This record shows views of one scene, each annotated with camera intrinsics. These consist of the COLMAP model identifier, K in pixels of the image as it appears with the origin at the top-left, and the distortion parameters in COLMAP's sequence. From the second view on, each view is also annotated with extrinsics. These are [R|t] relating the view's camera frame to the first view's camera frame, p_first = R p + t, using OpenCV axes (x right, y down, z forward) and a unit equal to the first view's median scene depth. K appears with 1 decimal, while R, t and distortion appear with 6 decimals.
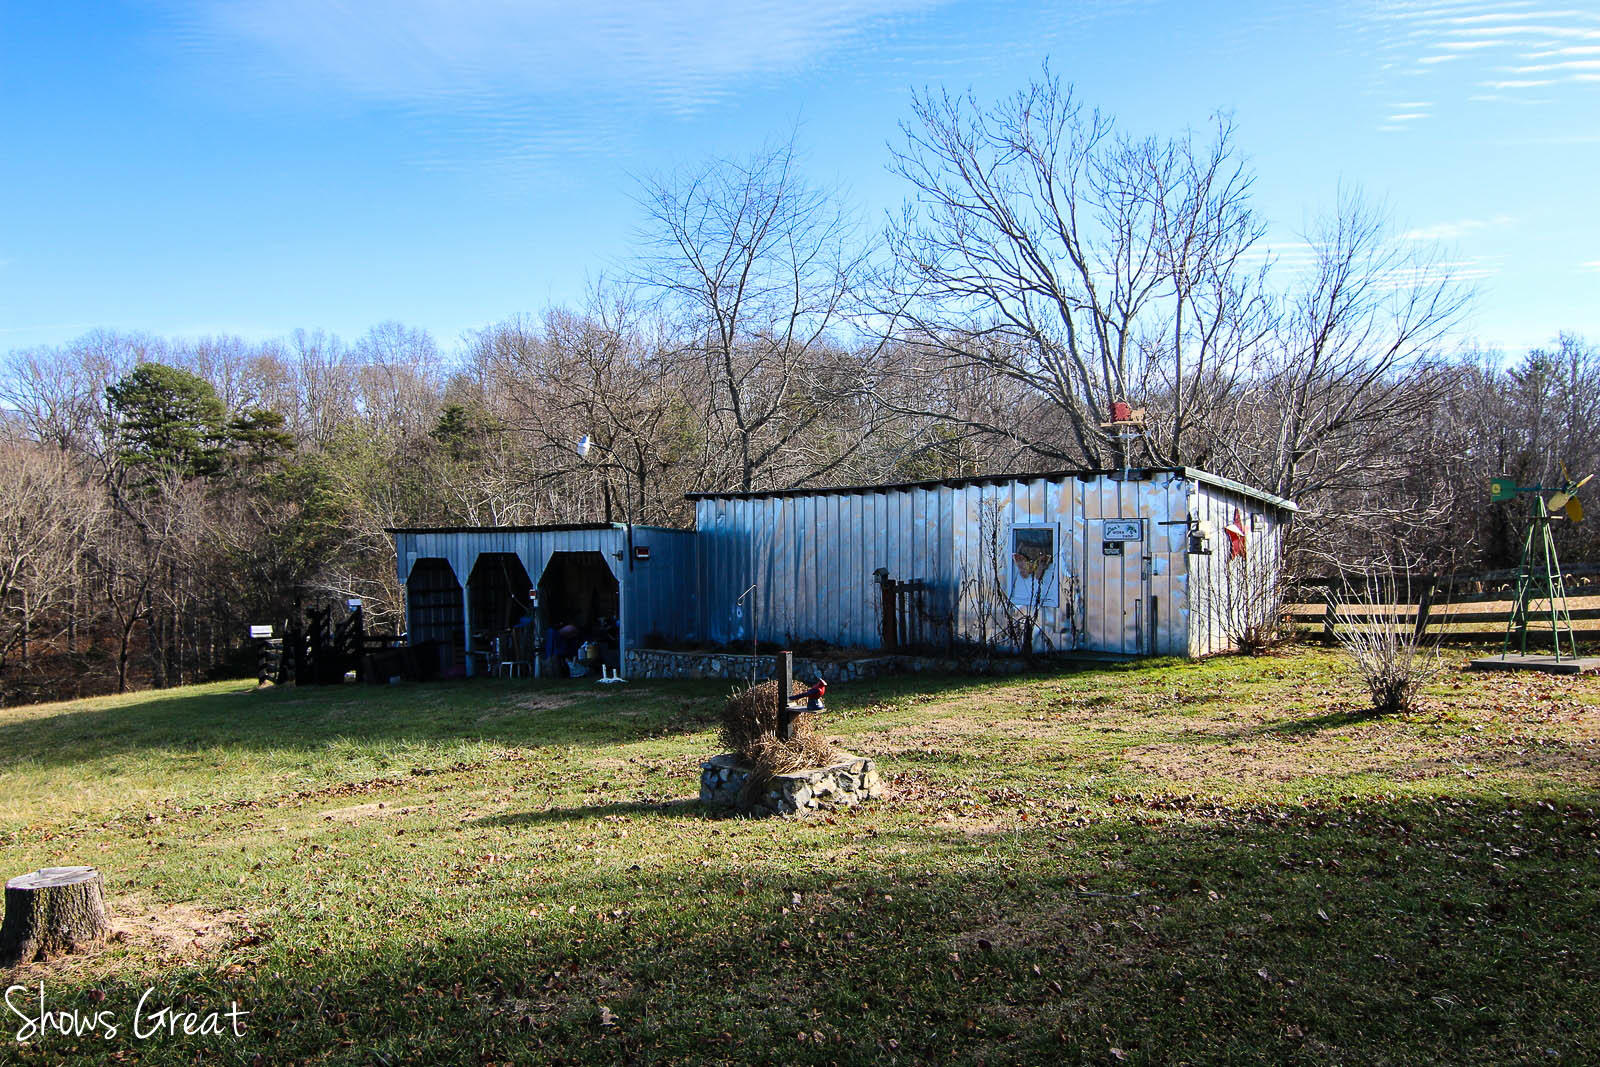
lens RADIAL K [[1136.1, 0, 792.8], [0, 1136.1, 527.5], [0, 0, 1]] dist [-0.000700, -0.012140]
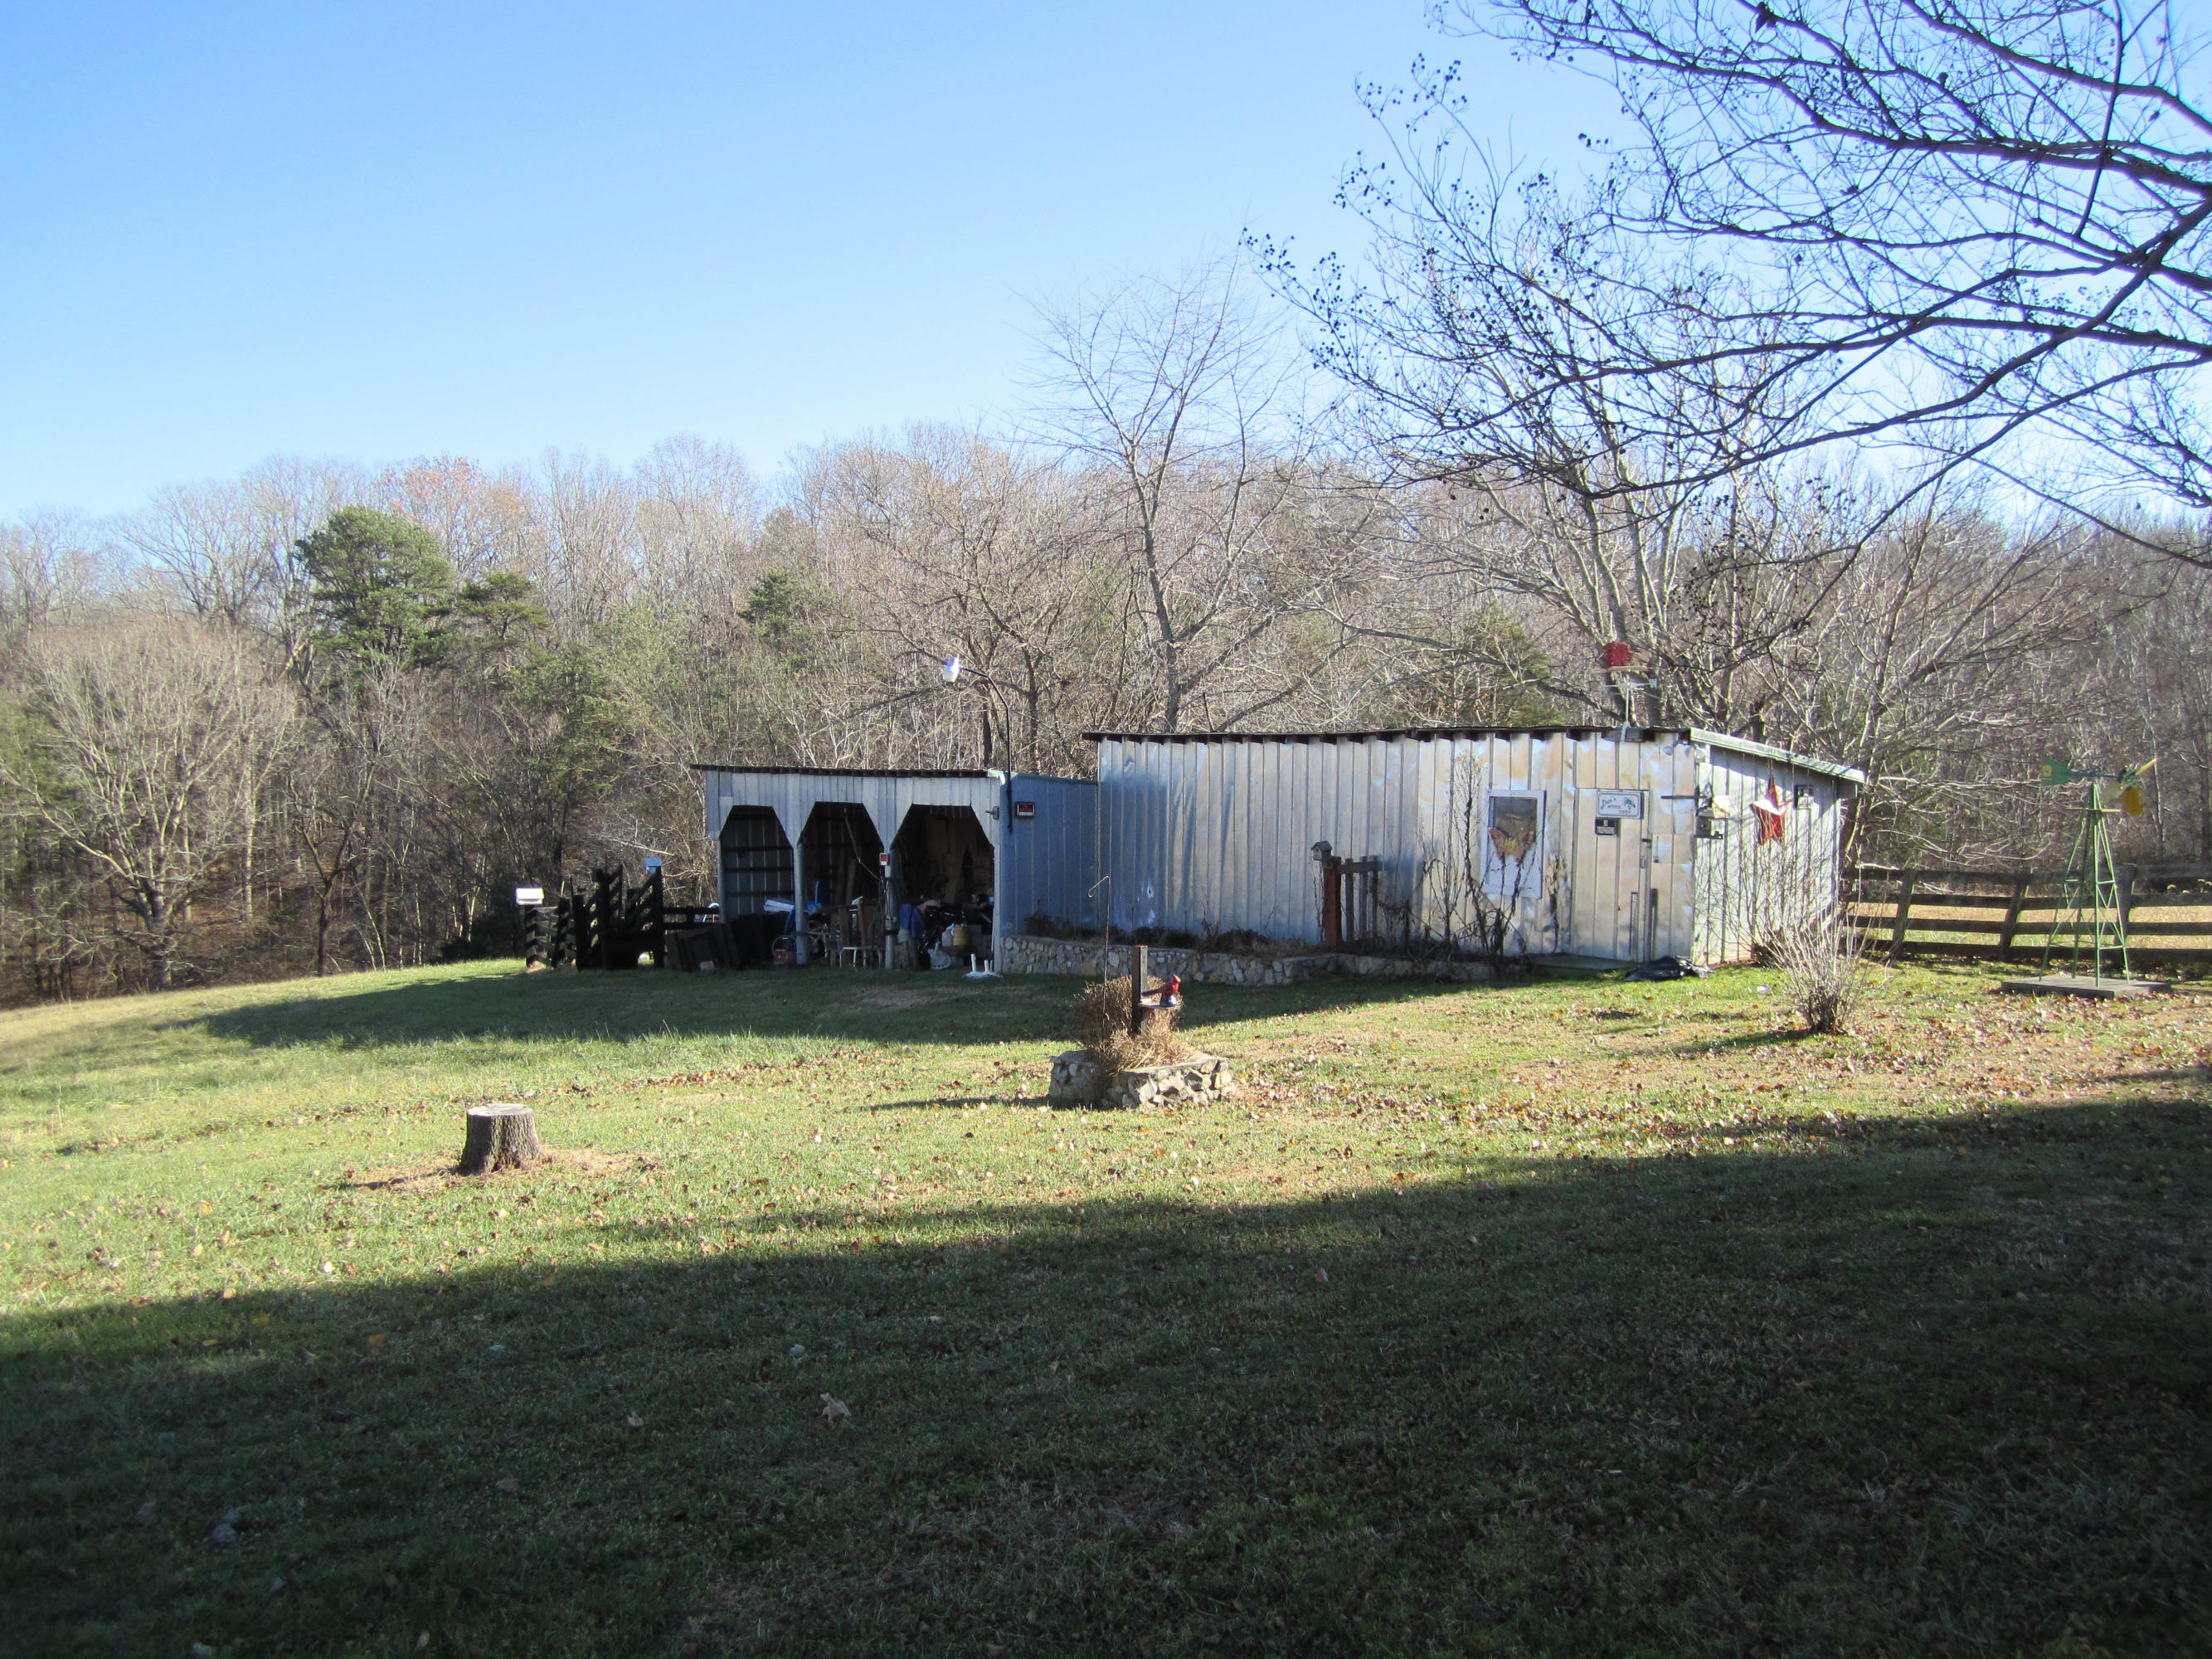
lens RADIAL K [[1820.0, 0, 1063.0], [0, 1820.0, 834.5], [0, 0, 1]] dist [-0.025274, -0.003613]
pose [[0.991685, 0.022242, -0.126751, 0.052292], [-0.015807, 0.998545, 0.051549, -0.026817], [0.127713, -0.049117, 0.990594, -0.225376]]
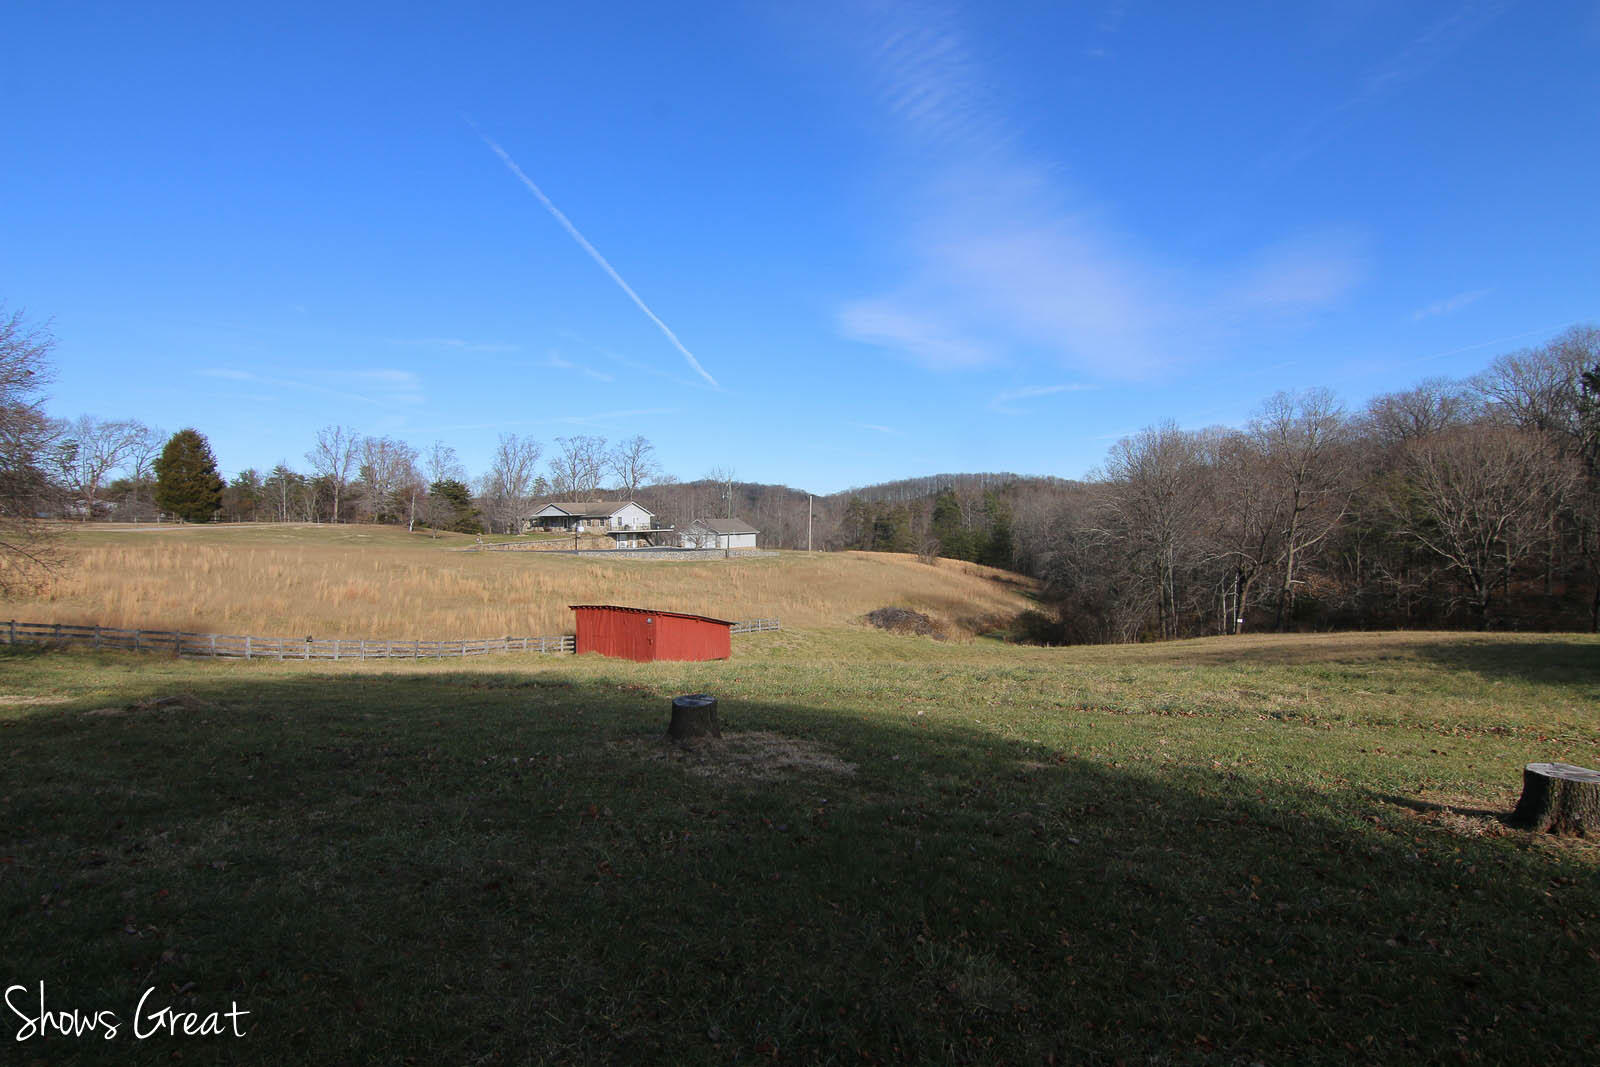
lens RADIAL K [[803.2, 0, 791.0], [0, 803.2, 532.7], [0, 0, 1]] dist [-0.011521, -0.008645]
pose [[0.238850, 0.027685, -0.970662, -0.006493], [0.018089, 0.999293, 0.032952, 0.000416], [0.970888, -0.025429, 0.238180, -0.007127]]
